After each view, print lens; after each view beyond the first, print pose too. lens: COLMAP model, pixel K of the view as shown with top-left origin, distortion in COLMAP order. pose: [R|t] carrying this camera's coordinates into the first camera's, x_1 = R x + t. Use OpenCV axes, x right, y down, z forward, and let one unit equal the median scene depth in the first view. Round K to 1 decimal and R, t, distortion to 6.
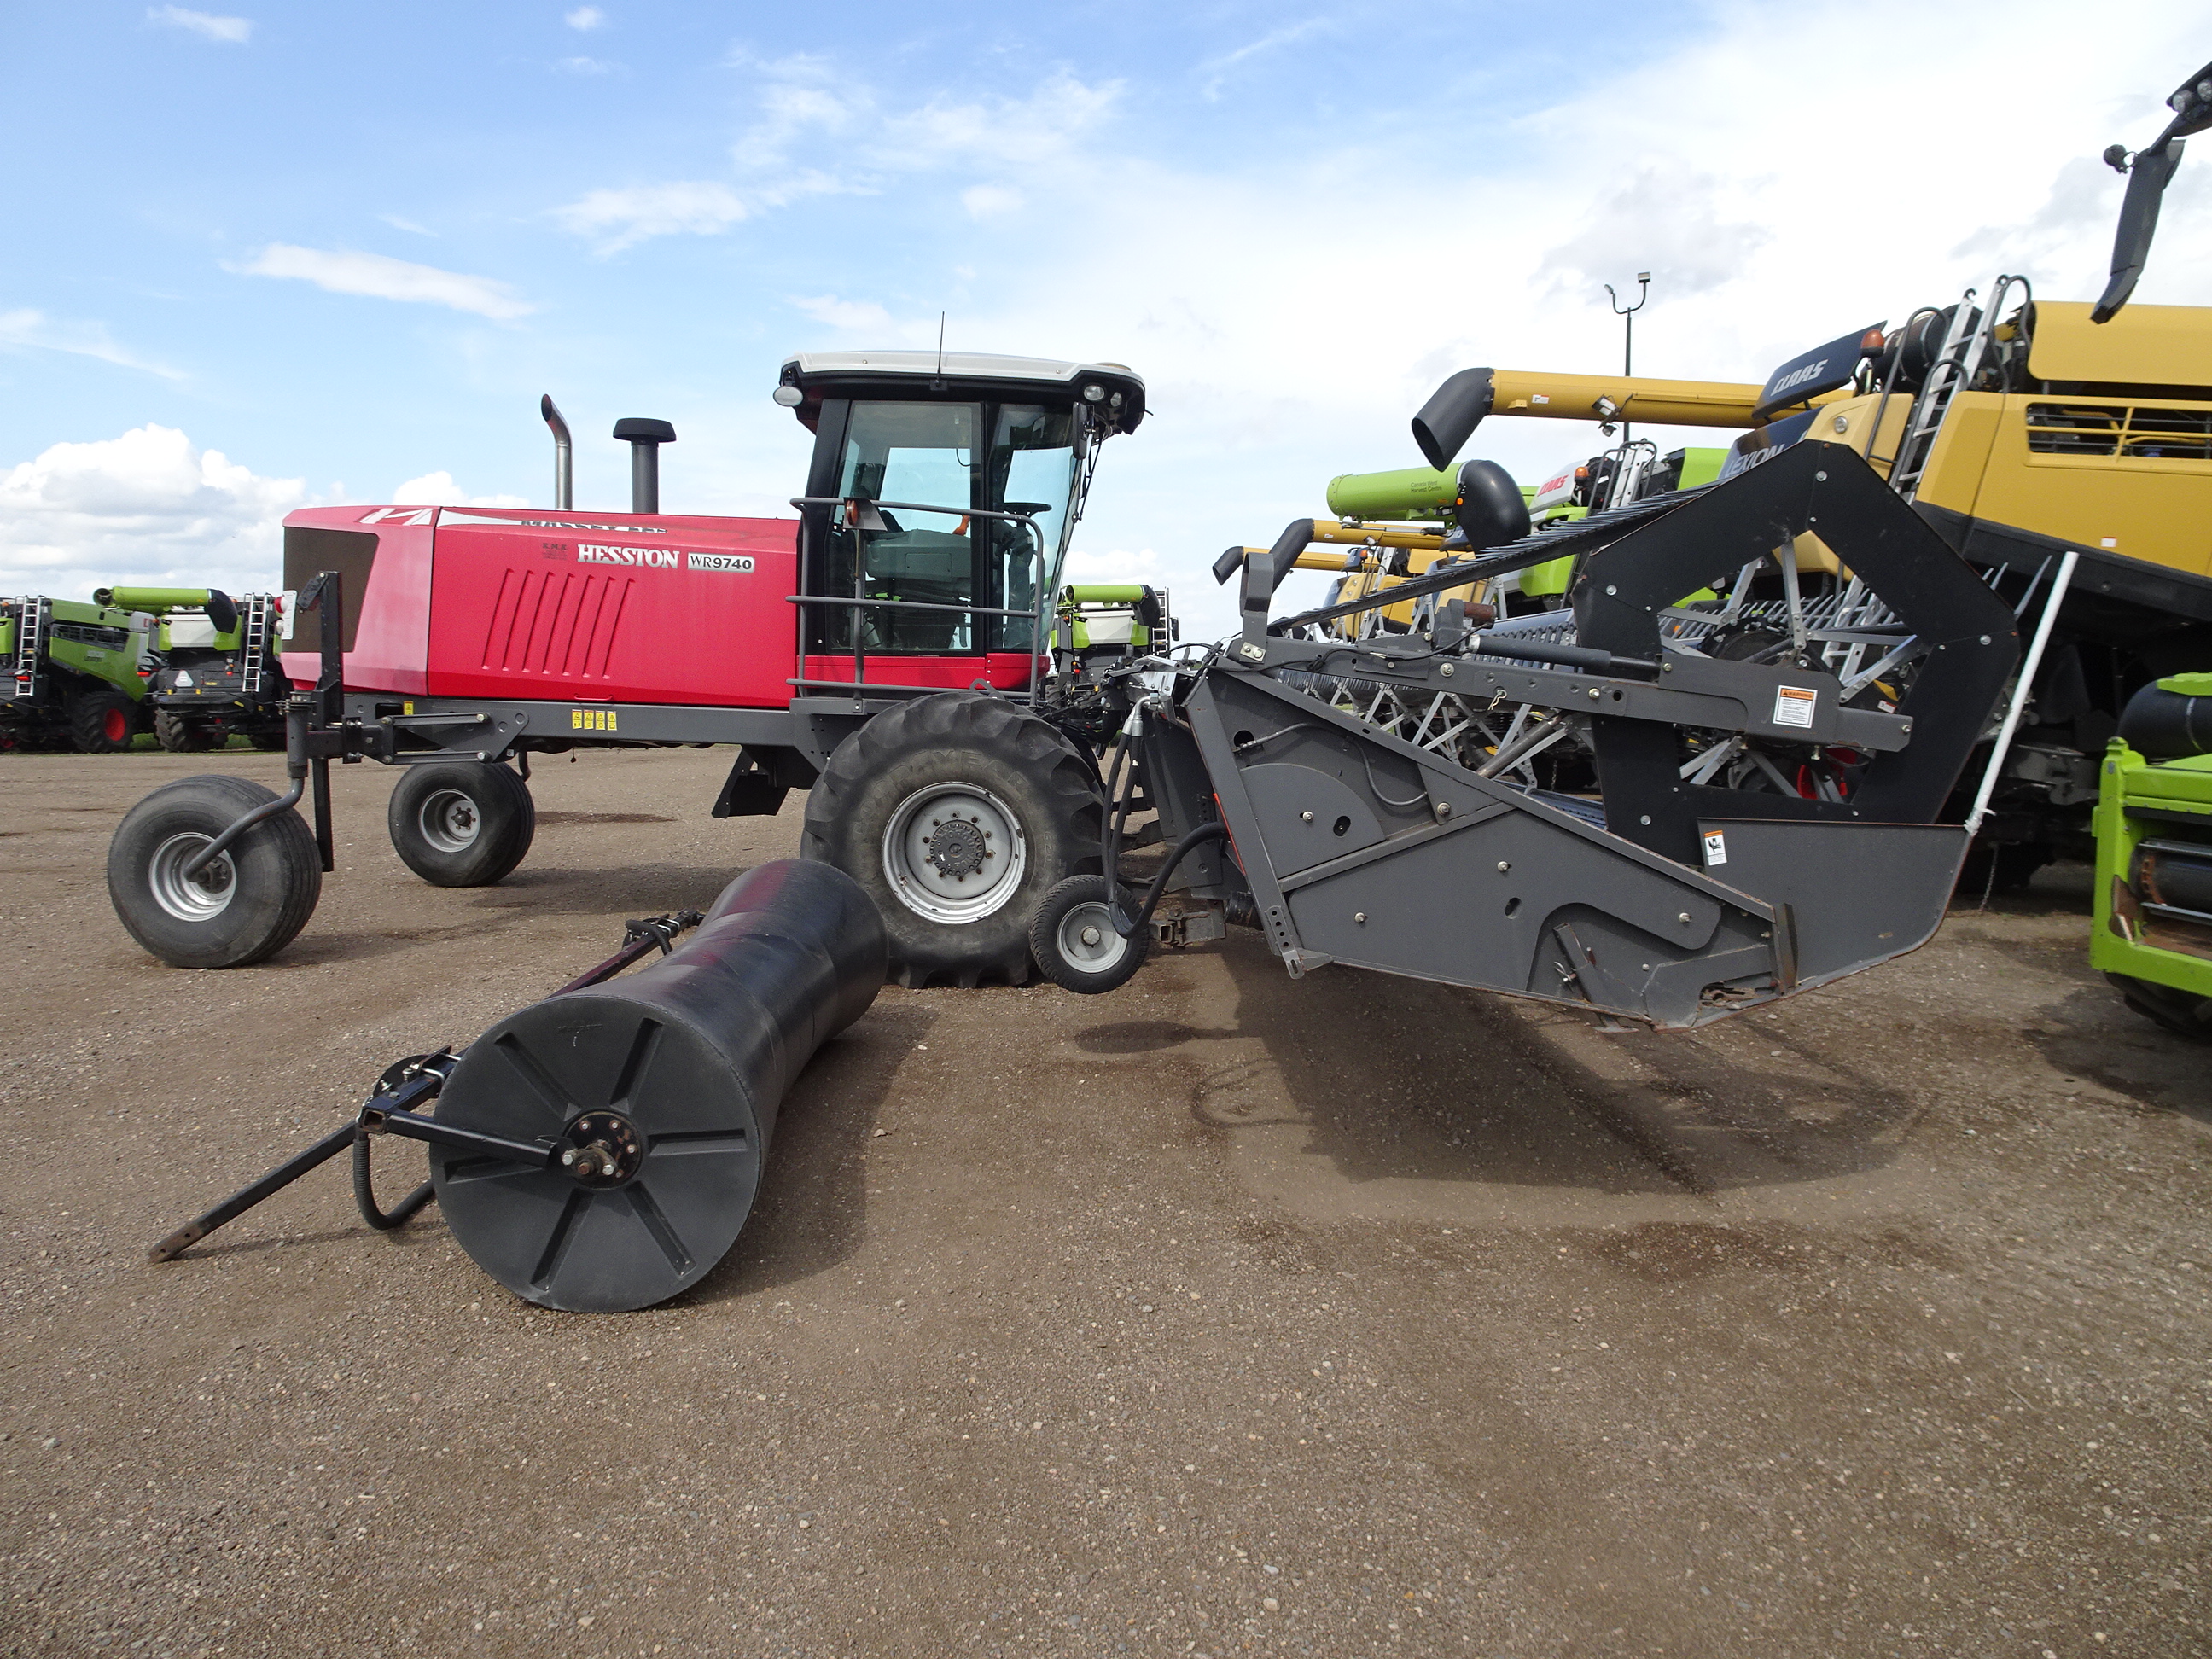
lens RADIAL K [[1565.5, 0, 1106.0], [0, 1565.5, 829.5], [0, 0, 1]] dist [0.001264, 0.001497]
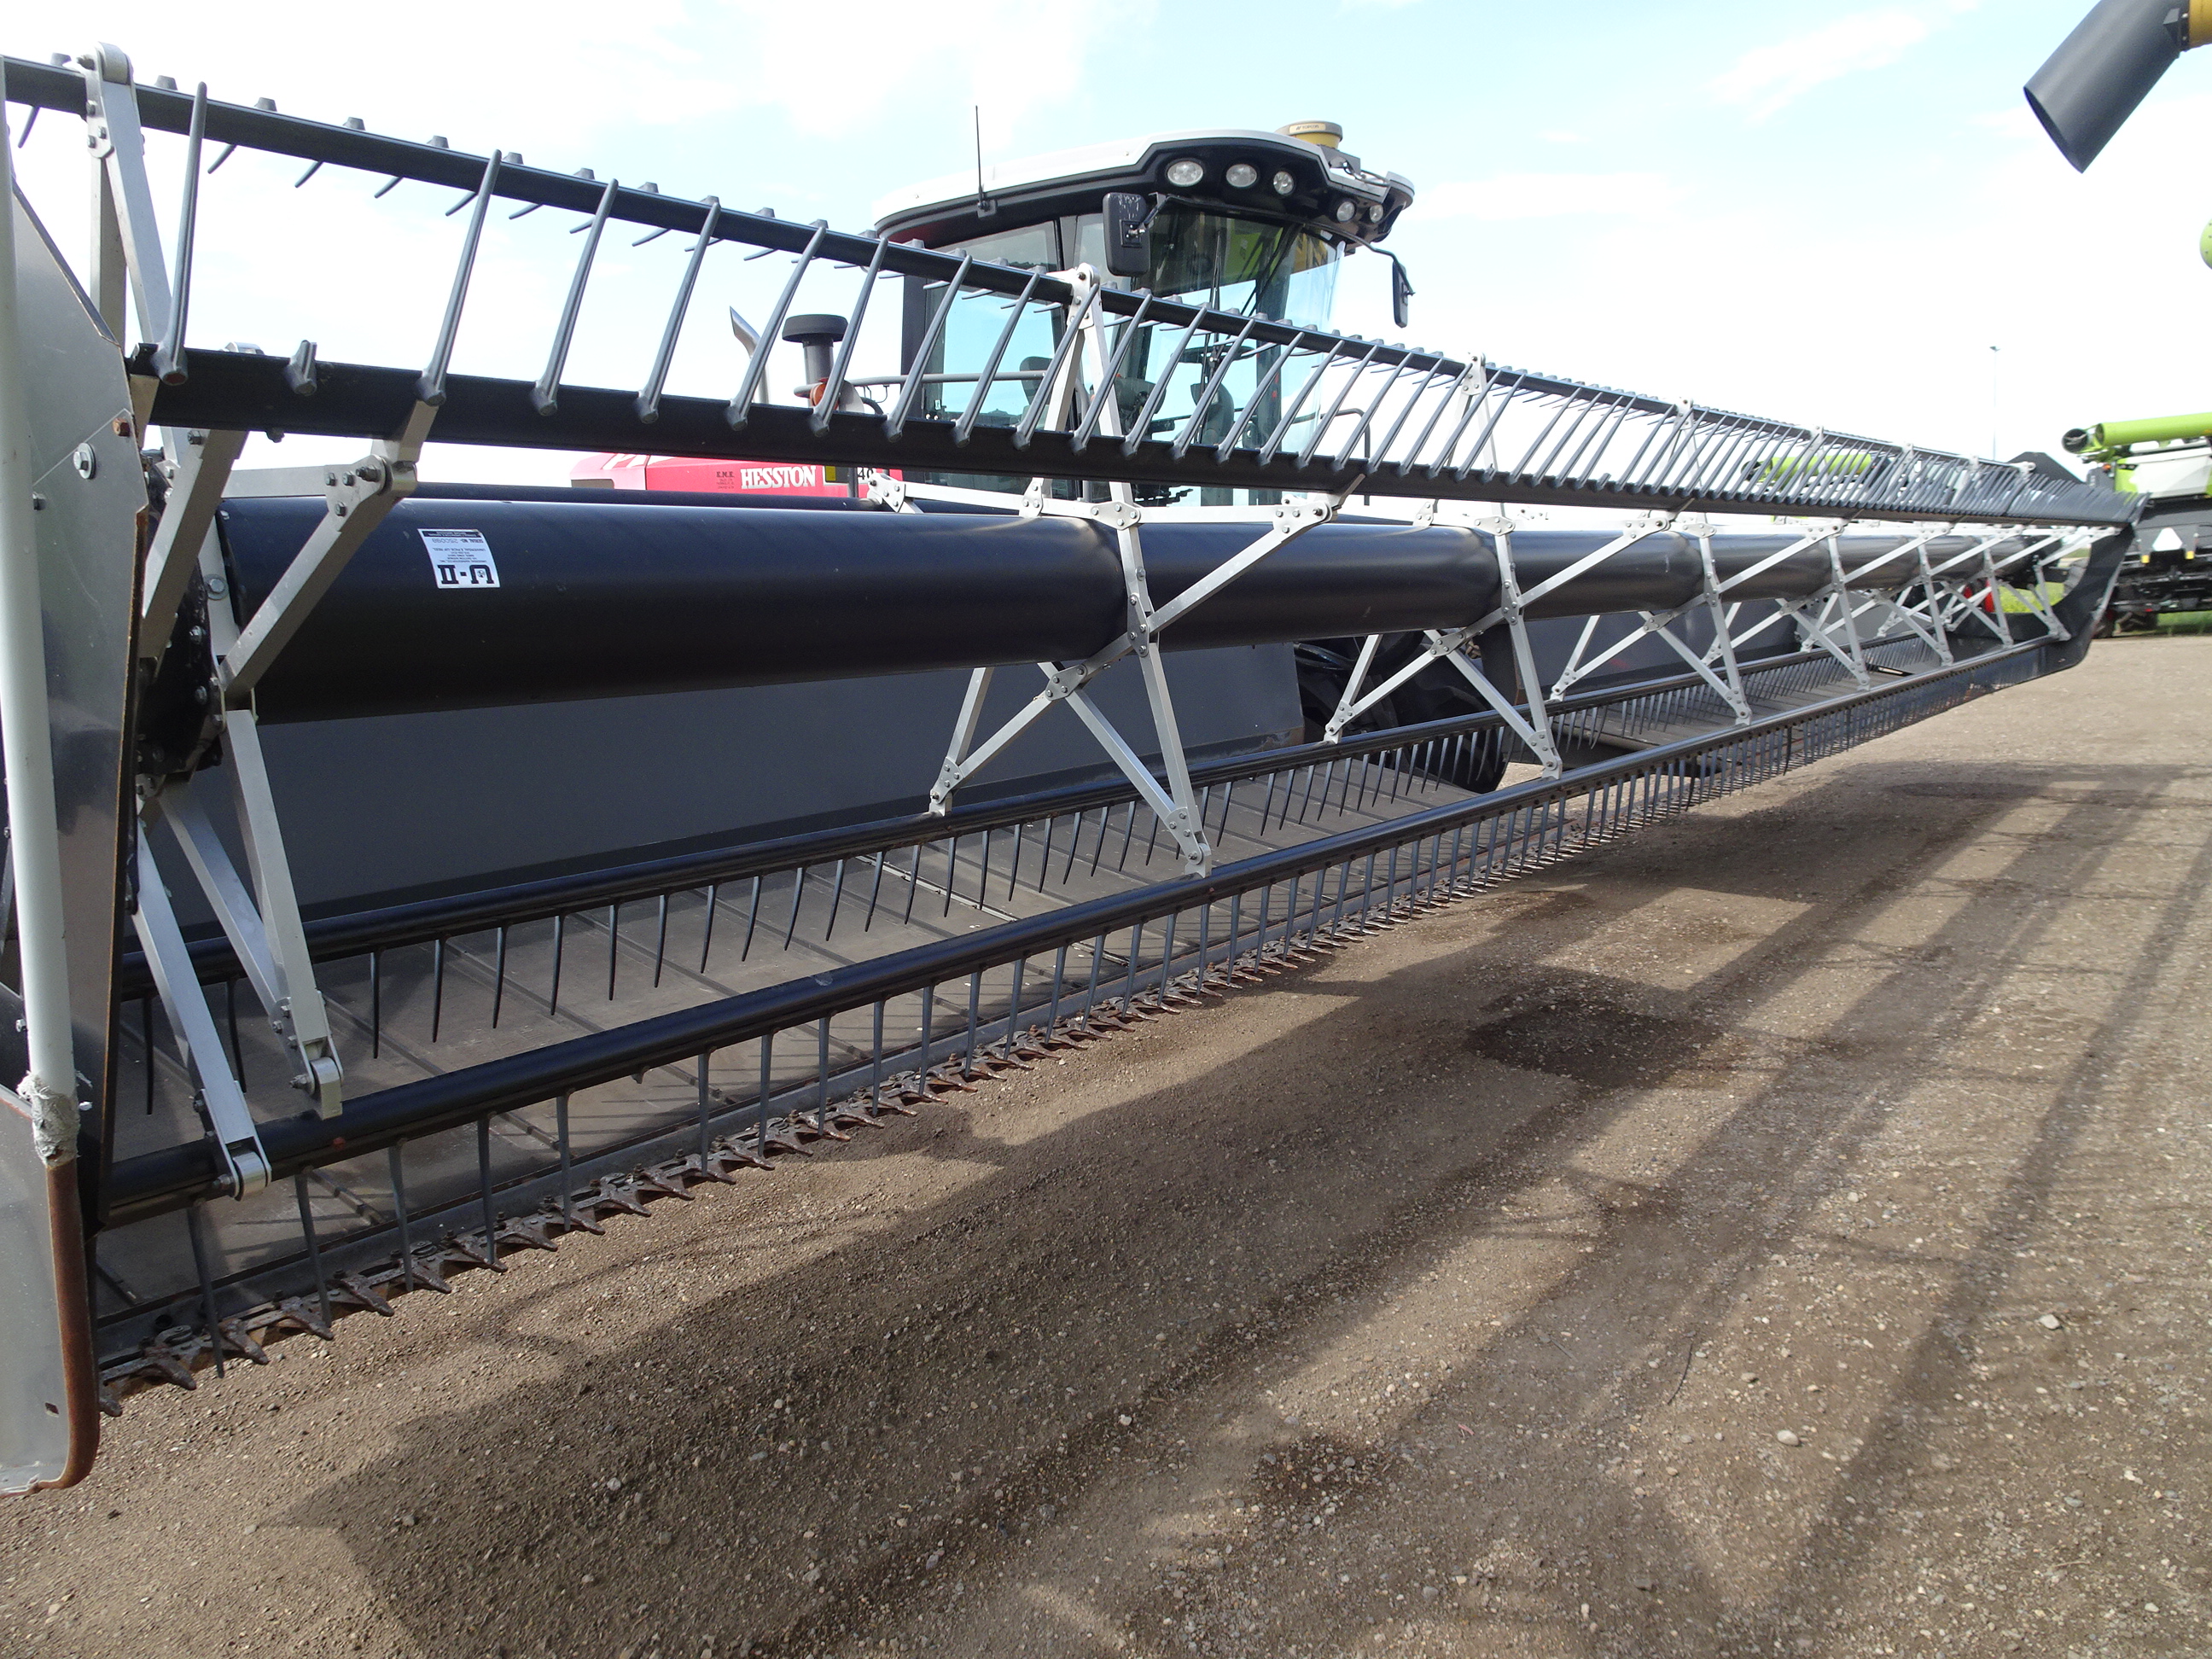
lens RADIAL K [[1565.5, 0, 1106.0], [0, 1565.5, 829.5], [0, 0, 1]] dist [0.001264, 0.001497]
pose [[0.768801, 0.047306, -0.637736, 0.427158], [-0.005334, 0.997700, 0.067577, -0.037600], [0.639466, -0.048551, 0.767285, 0.442513]]
